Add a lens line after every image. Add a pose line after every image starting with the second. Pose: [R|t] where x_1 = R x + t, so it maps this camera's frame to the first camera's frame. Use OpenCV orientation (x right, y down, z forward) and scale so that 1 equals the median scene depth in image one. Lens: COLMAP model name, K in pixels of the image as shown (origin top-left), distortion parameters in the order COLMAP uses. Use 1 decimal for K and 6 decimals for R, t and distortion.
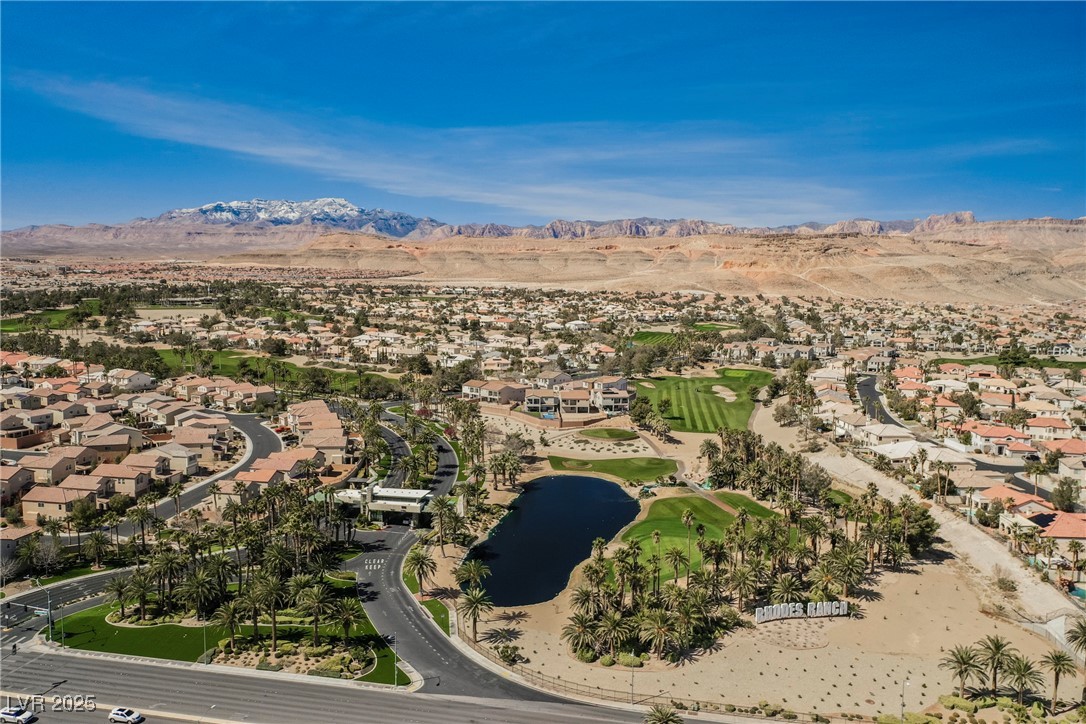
lens RADIAL K [[860.9, 0, 543.0], [0, 860.9, 362.0], [0, 0, 1]] dist [-0.000033, 0.006910]
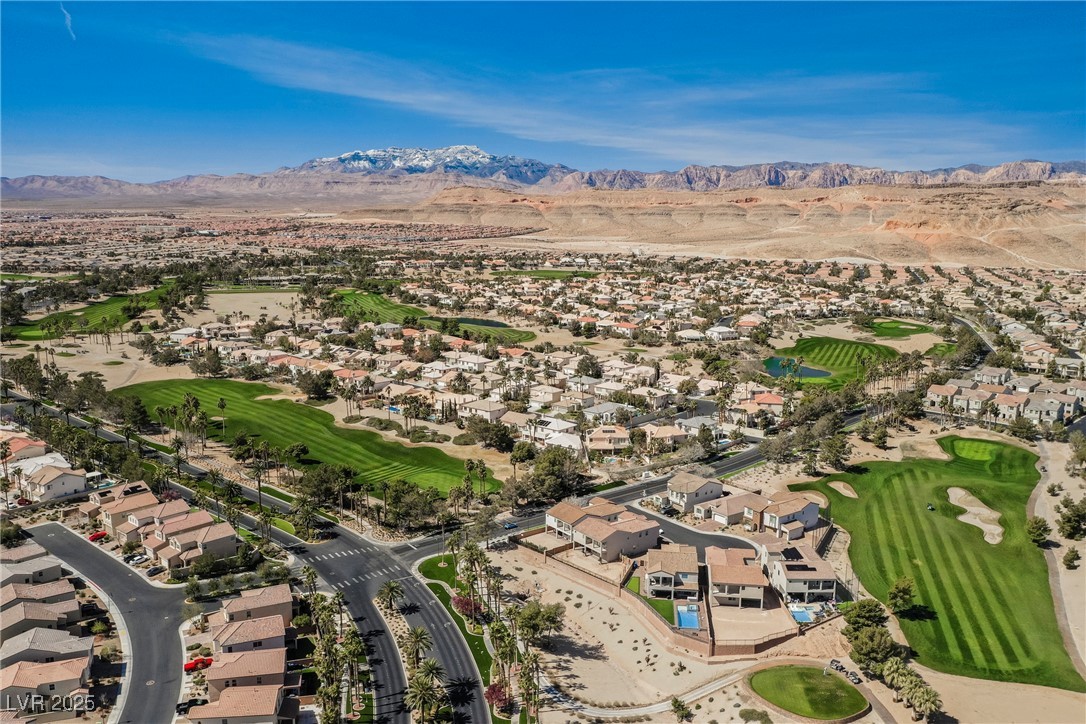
lens RADIAL K [[860.9, 0, 543.0], [0, 860.9, 362.0], [0, 0, 1]] dist [-0.000033, 0.006910]
pose [[0.988717, 0.023258, -0.147982, -0.001931], [-0.014109, 0.997941, 0.062574, -0.033103], [0.149133, -0.059780, 0.987009, 0.110597]]
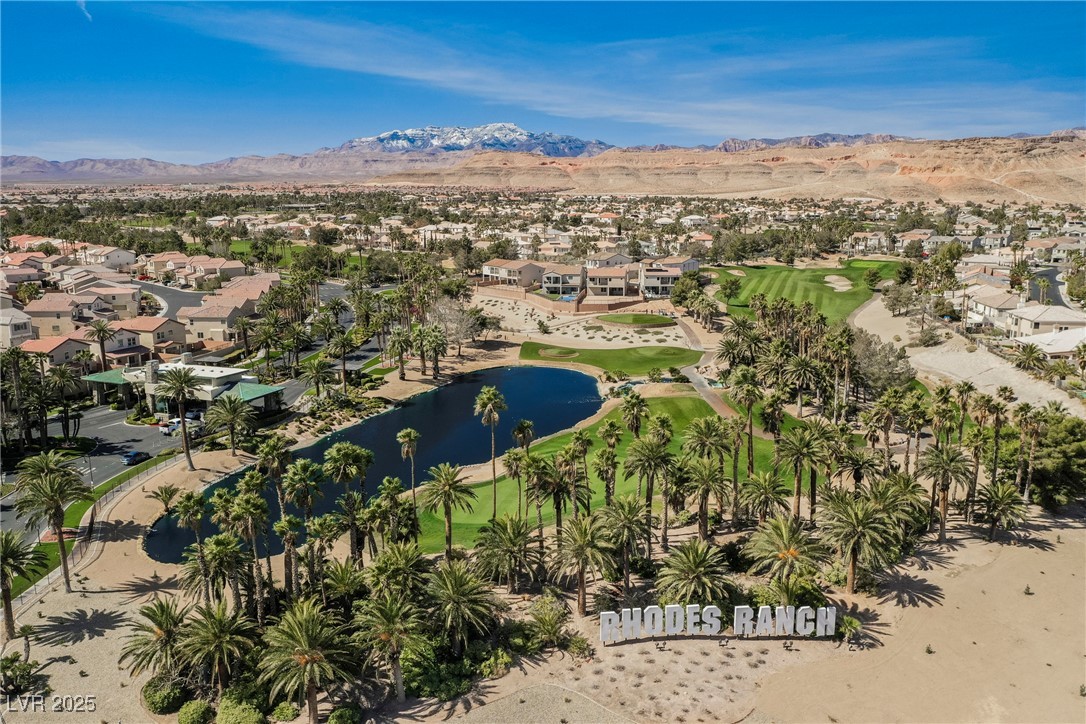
lens RADIAL K [[860.9, 0, 543.0], [0, 860.9, 362.0], [0, 0, 1]] dist [-0.000033, 0.006910]
pose [[0.980901, 0.022773, -0.193169, 0.032536], [-0.006223, 0.996288, 0.085855, 0.013217], [0.194407, -0.083013, 0.977402, 0.062406]]
